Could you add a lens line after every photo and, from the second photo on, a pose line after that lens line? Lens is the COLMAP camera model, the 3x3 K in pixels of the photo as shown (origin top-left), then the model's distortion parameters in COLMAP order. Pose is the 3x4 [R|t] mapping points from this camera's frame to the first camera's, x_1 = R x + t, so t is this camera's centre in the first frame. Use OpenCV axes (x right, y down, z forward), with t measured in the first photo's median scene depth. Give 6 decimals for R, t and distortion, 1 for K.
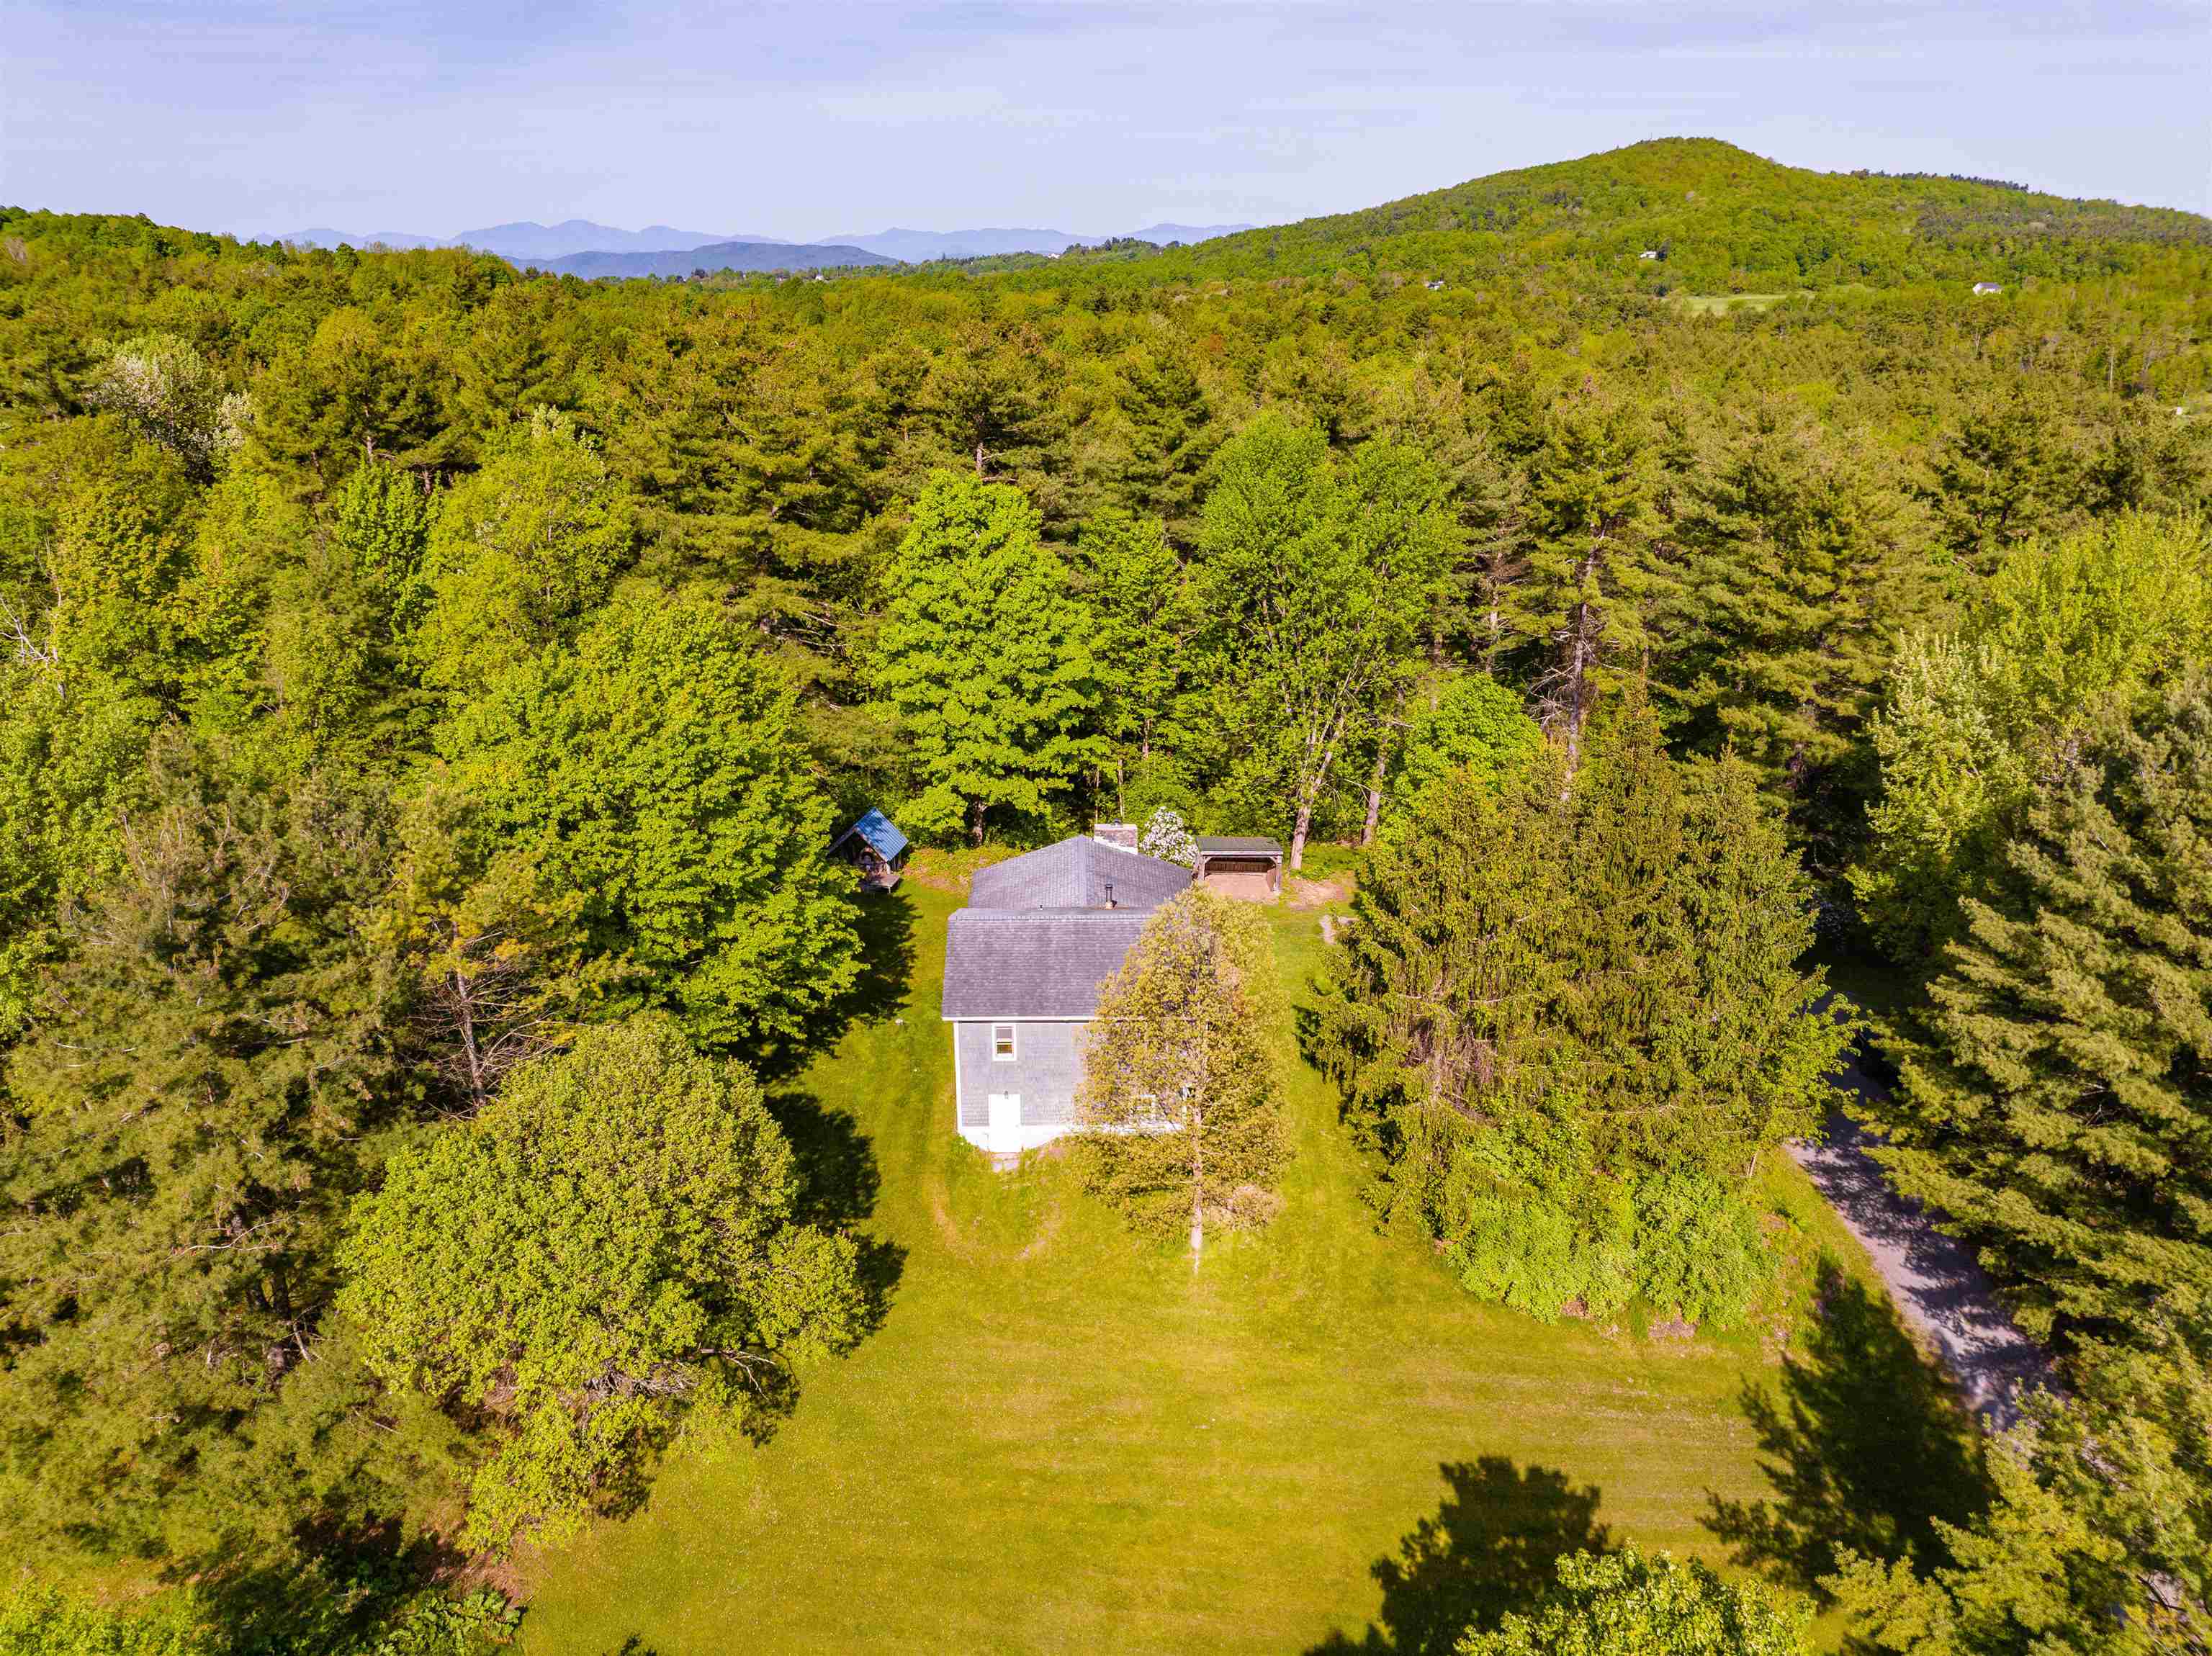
lens RADIAL K [[1561.6, 0, 1106.0], [0, 1561.6, 828.0], [0, 0, 1]] dist [-0.093944, 0.054670]
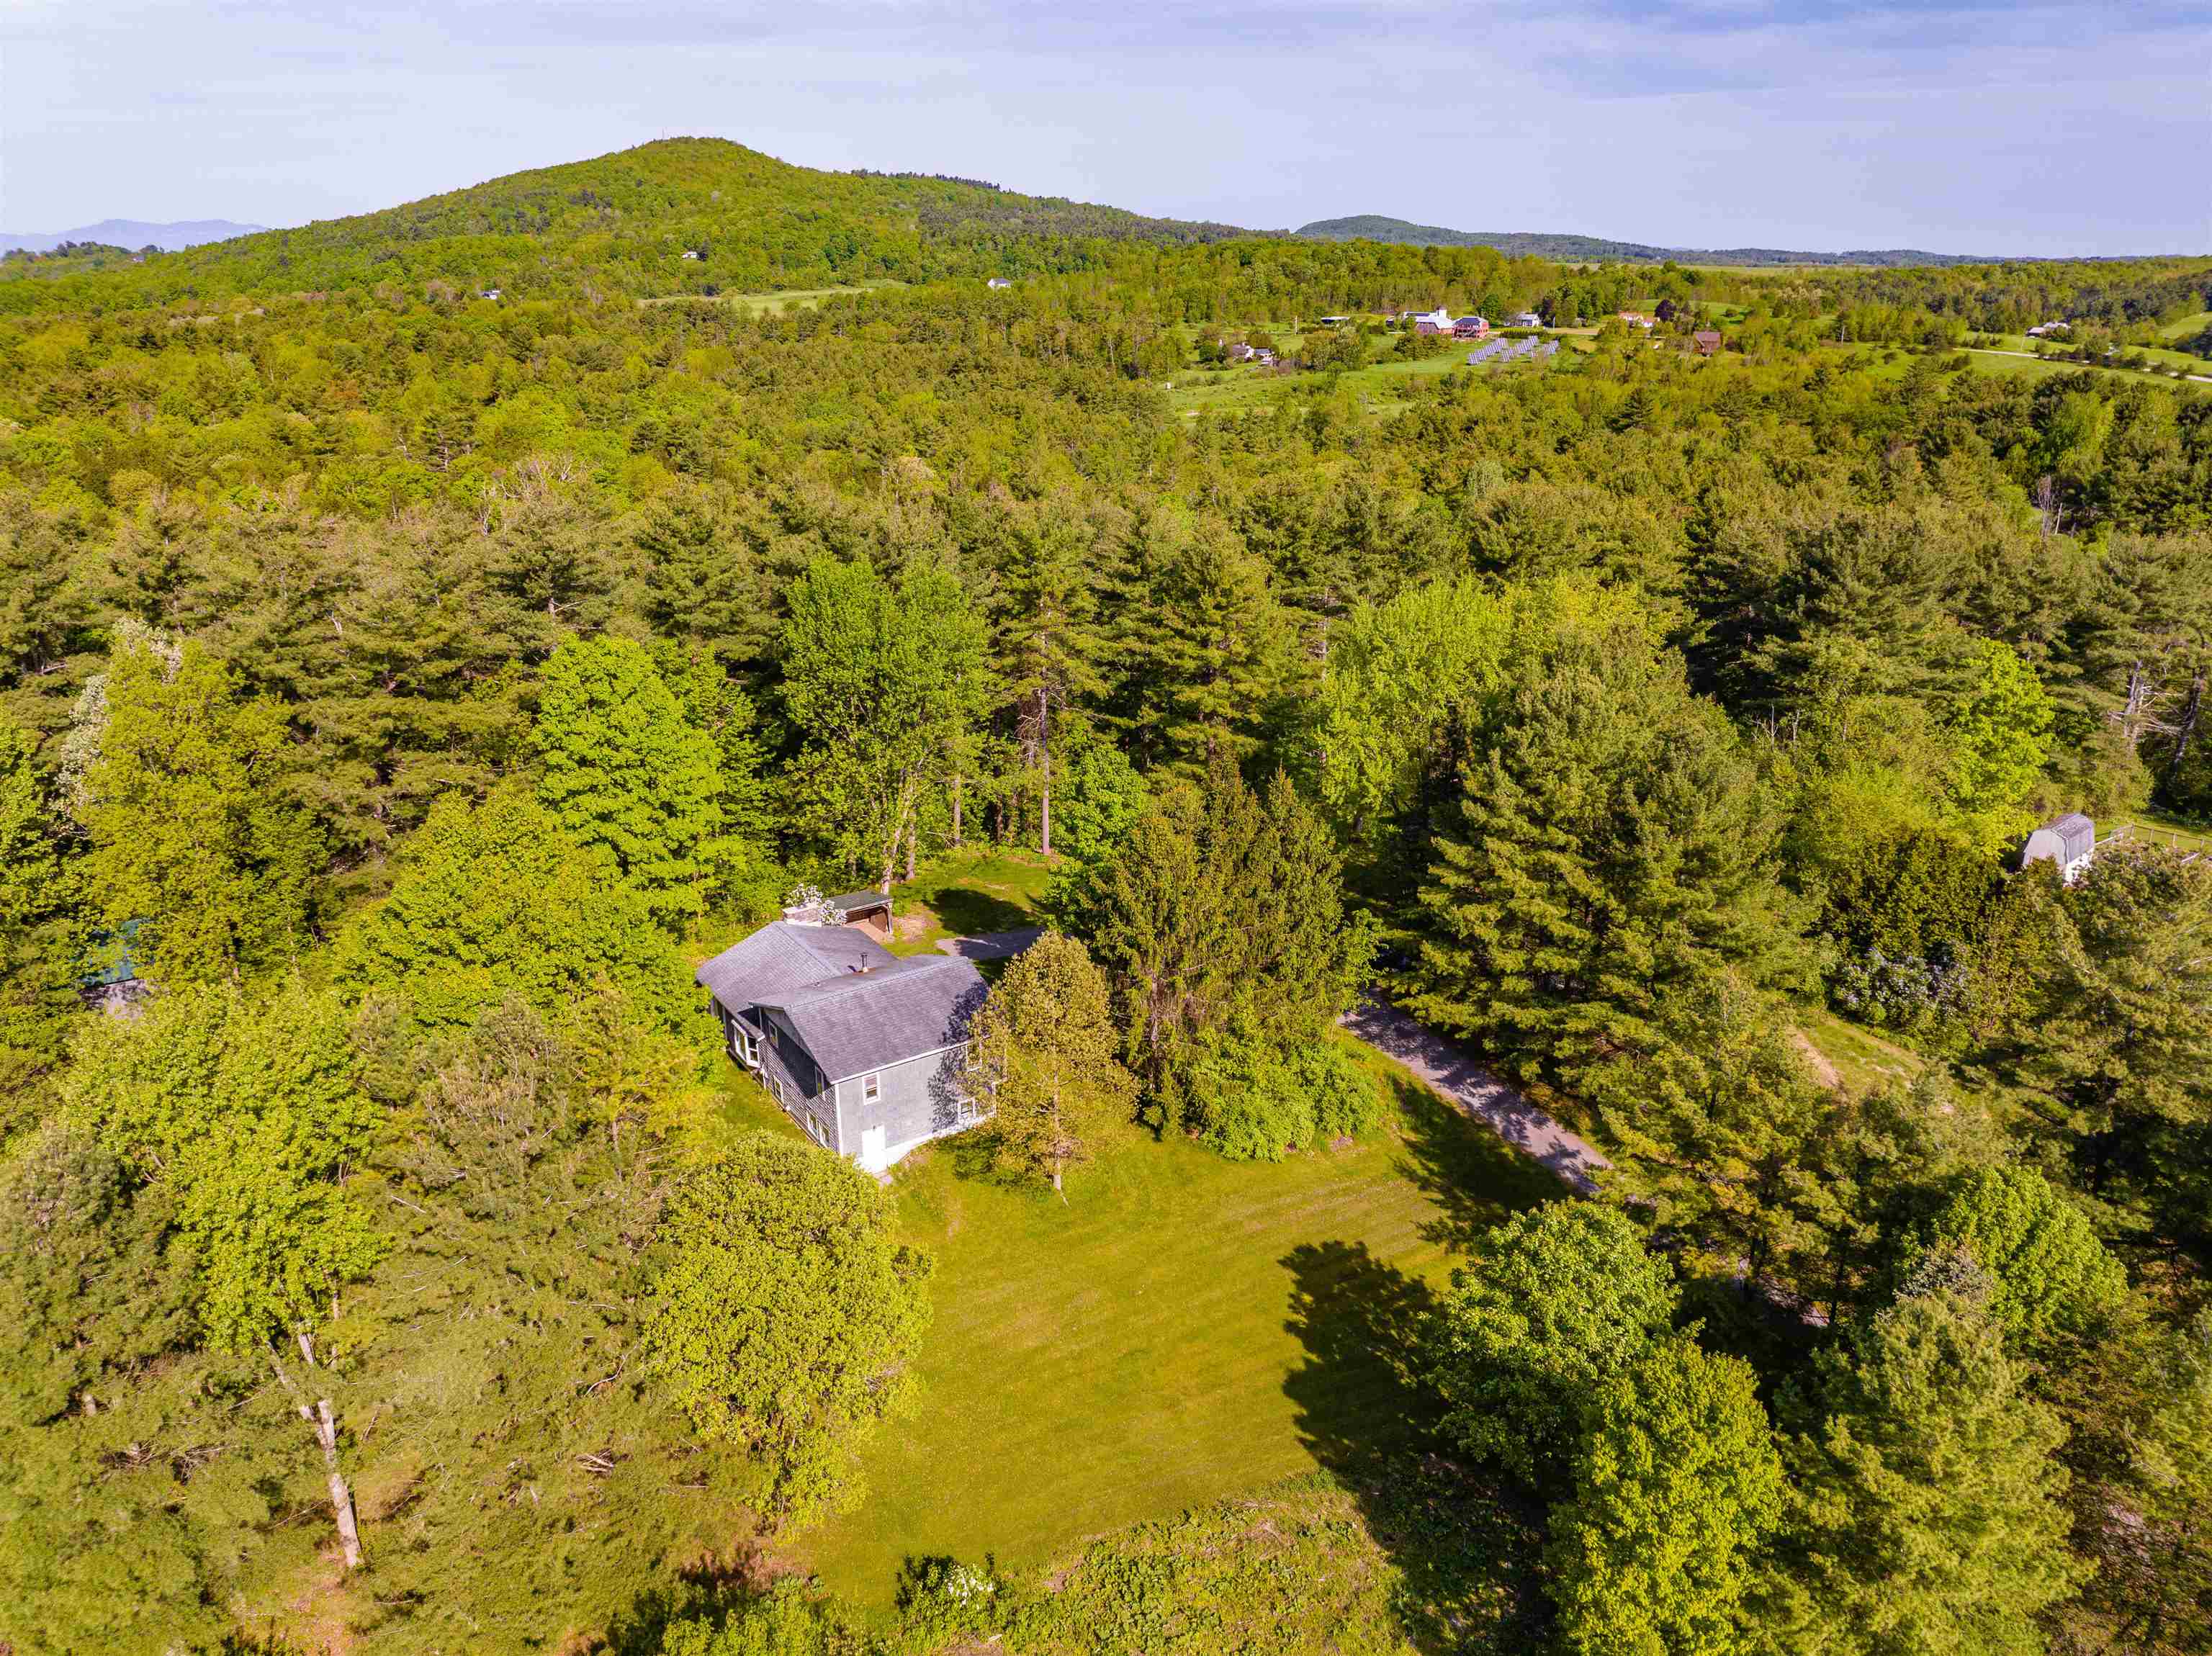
lens RADIAL K [[1561.6, 0, 1106.0], [0, 1561.6, 828.0], [0, 0, 1]] dist [-0.093944, 0.054670]
pose [[0.829555, -0.191217, 0.524666, -0.410658], [0.186633, 0.980456, 0.062245, -0.090978], [-0.526314, 0.046284, 0.849030, -0.164187]]
